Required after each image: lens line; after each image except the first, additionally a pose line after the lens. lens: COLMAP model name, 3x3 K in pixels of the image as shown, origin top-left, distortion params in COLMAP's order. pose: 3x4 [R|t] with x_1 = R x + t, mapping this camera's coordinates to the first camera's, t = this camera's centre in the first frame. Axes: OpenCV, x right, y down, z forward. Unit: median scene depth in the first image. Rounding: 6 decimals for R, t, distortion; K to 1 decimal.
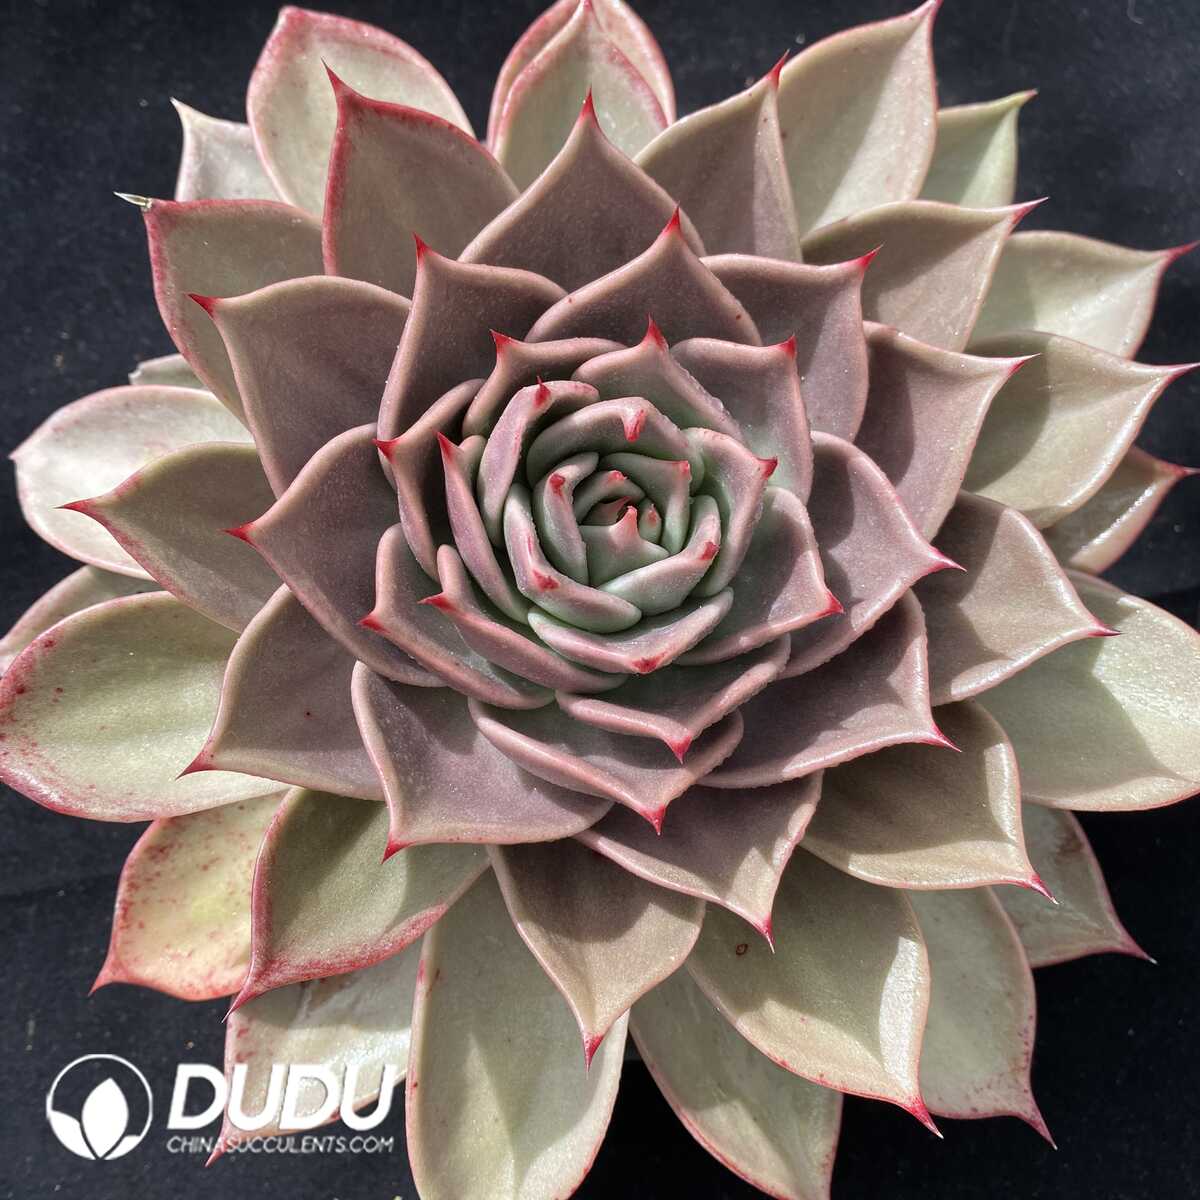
lens RADIAL K [[1153.4, 0, 600.0], [0, 1153.4, 600.0], [0, 0, 1]] dist [0.053079, -0.147015]
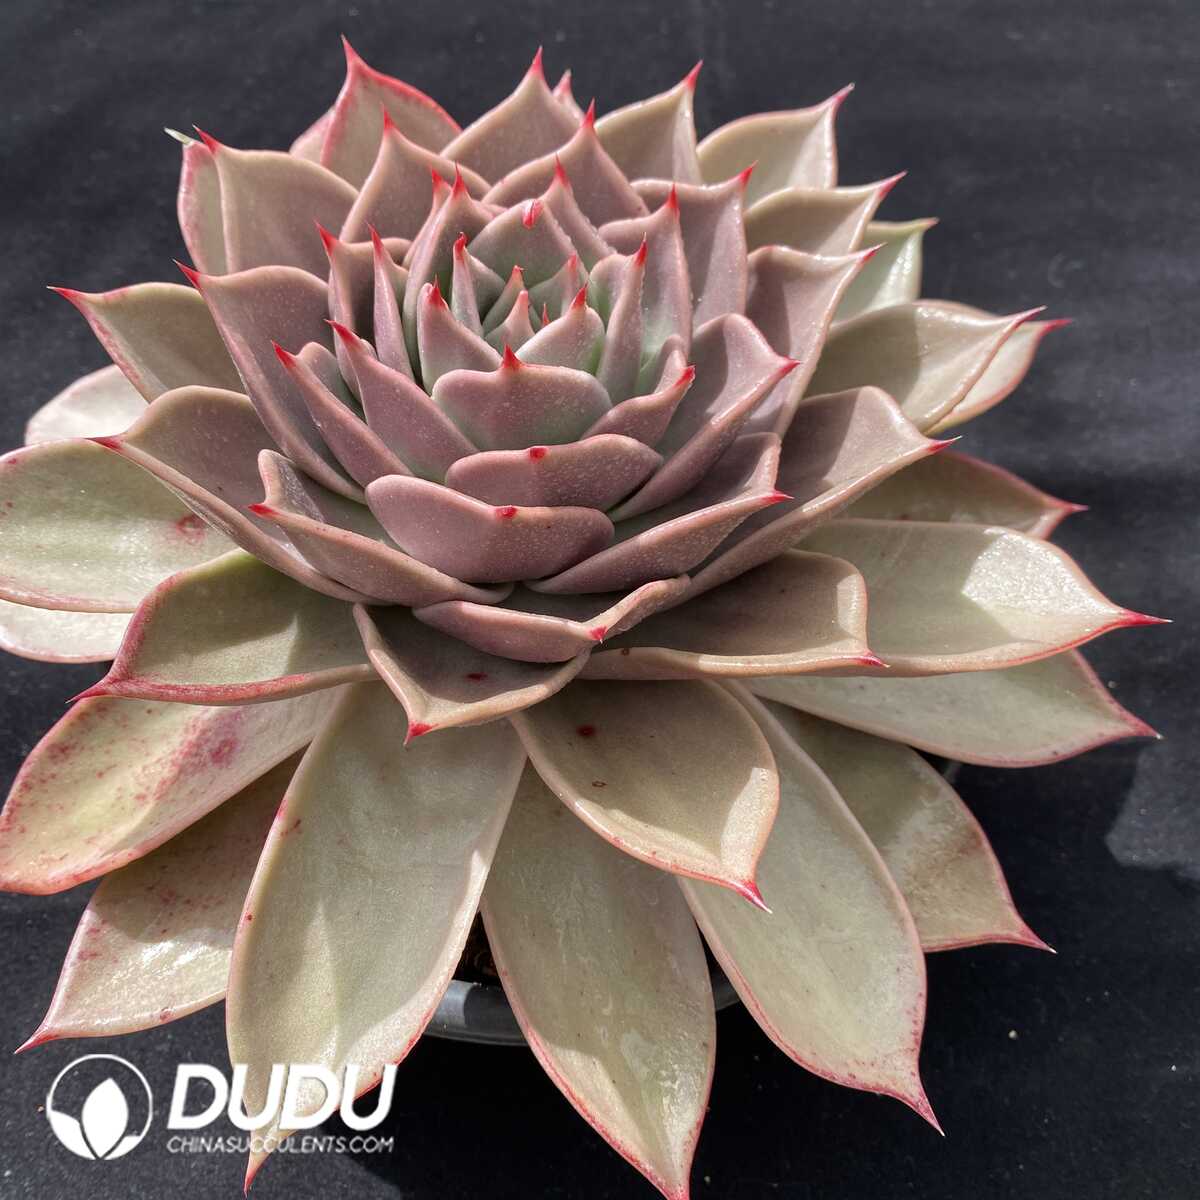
lens RADIAL K [[1153.4, 0, 600.0], [0, 1153.4, 600.0], [0, 0, 1]] dist [0.053079, -0.147015]
pose [[0.994312, 0.094875, -0.048398, 0.129706], [-0.106024, 0.924912, -0.365097, 0.429355], [0.010125, 0.368152, 0.929711, 0.014752]]
